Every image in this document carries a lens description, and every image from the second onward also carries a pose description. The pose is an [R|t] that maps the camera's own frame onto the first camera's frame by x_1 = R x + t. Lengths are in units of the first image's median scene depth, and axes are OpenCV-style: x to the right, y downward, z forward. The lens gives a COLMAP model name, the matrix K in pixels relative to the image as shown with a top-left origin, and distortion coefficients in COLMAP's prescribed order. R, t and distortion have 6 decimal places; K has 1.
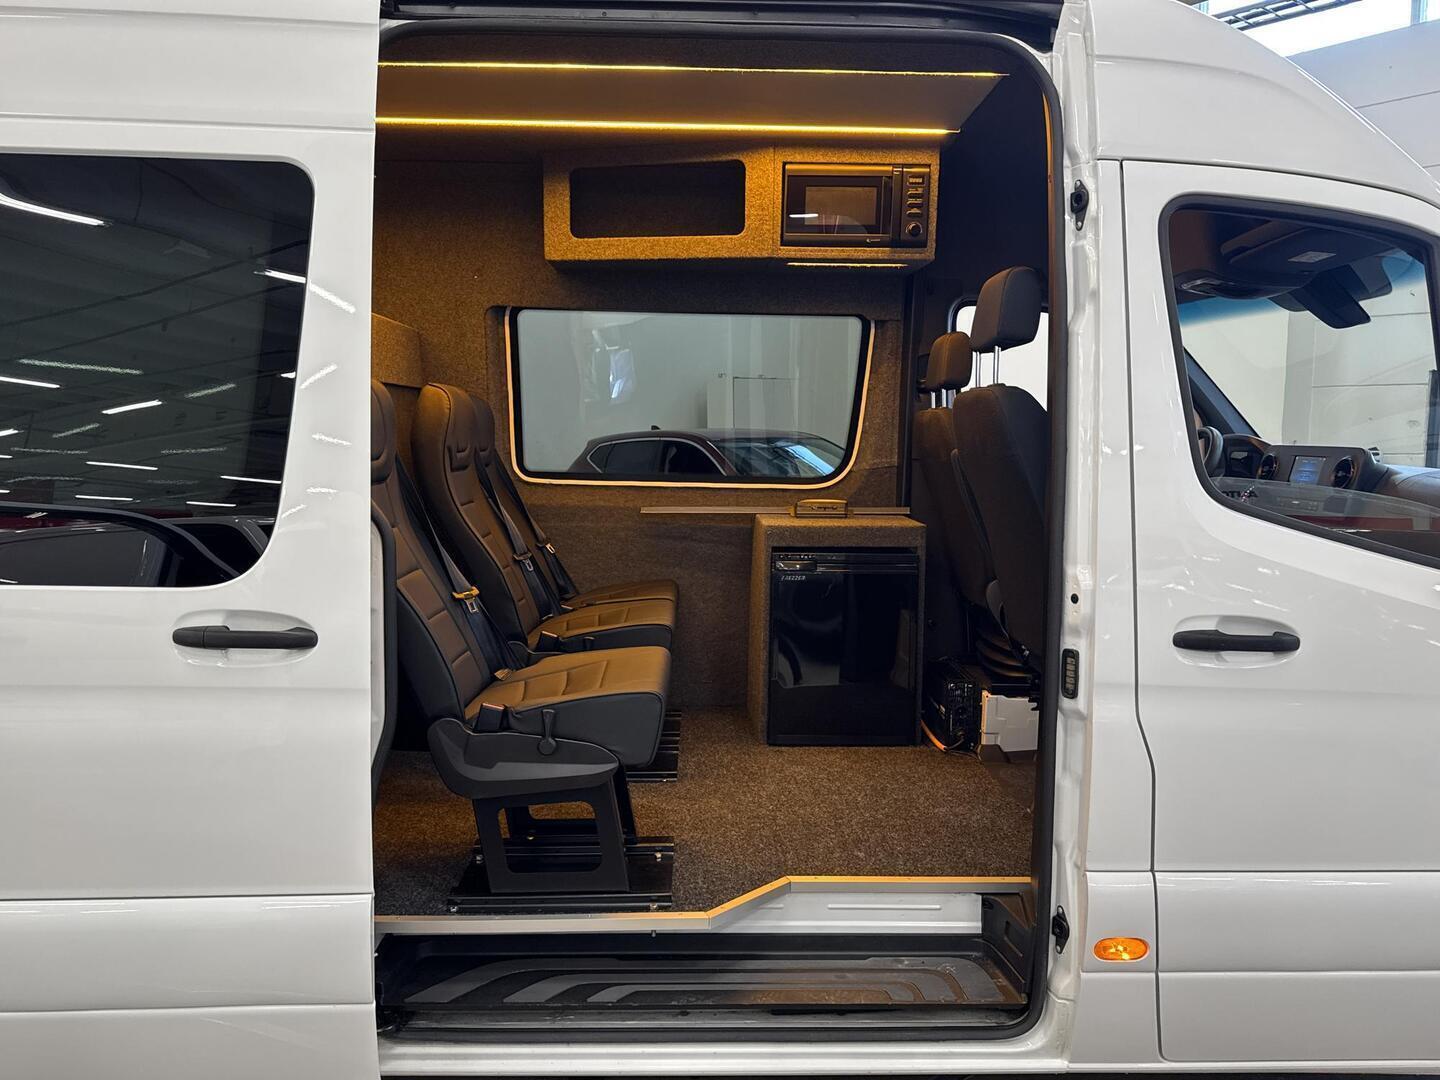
lens RADIAL K [[1087.0, 0, 722.9], [0, 1087.0, 546.4], [0, 0, 1]] dist [0.008462, 0.000182]
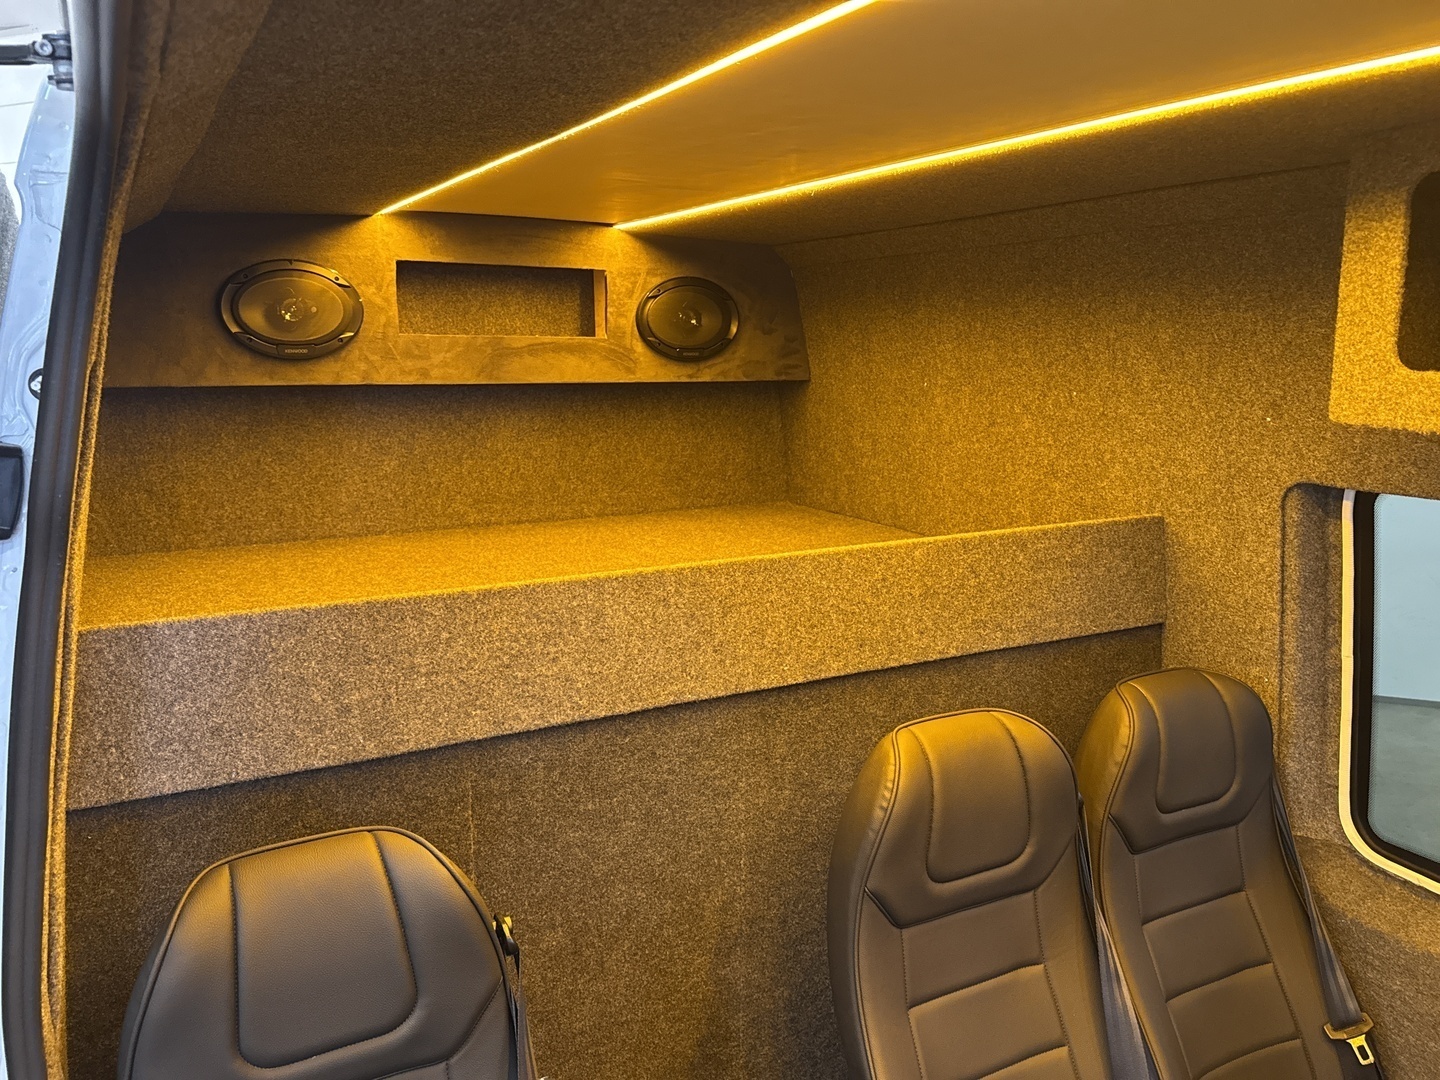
lens RADIAL K [[1087.0, 0, 721.5], [0, 1087.0, 543.7], [0, 0, 1]] dist [0.008462, 0.000182]
pose [[0.435348, 0.147611, -0.888078, 0.087492], [-0.082108, 0.988865, 0.124113, -0.233209], [0.896510, 0.018886, 0.442620, 0.590107]]
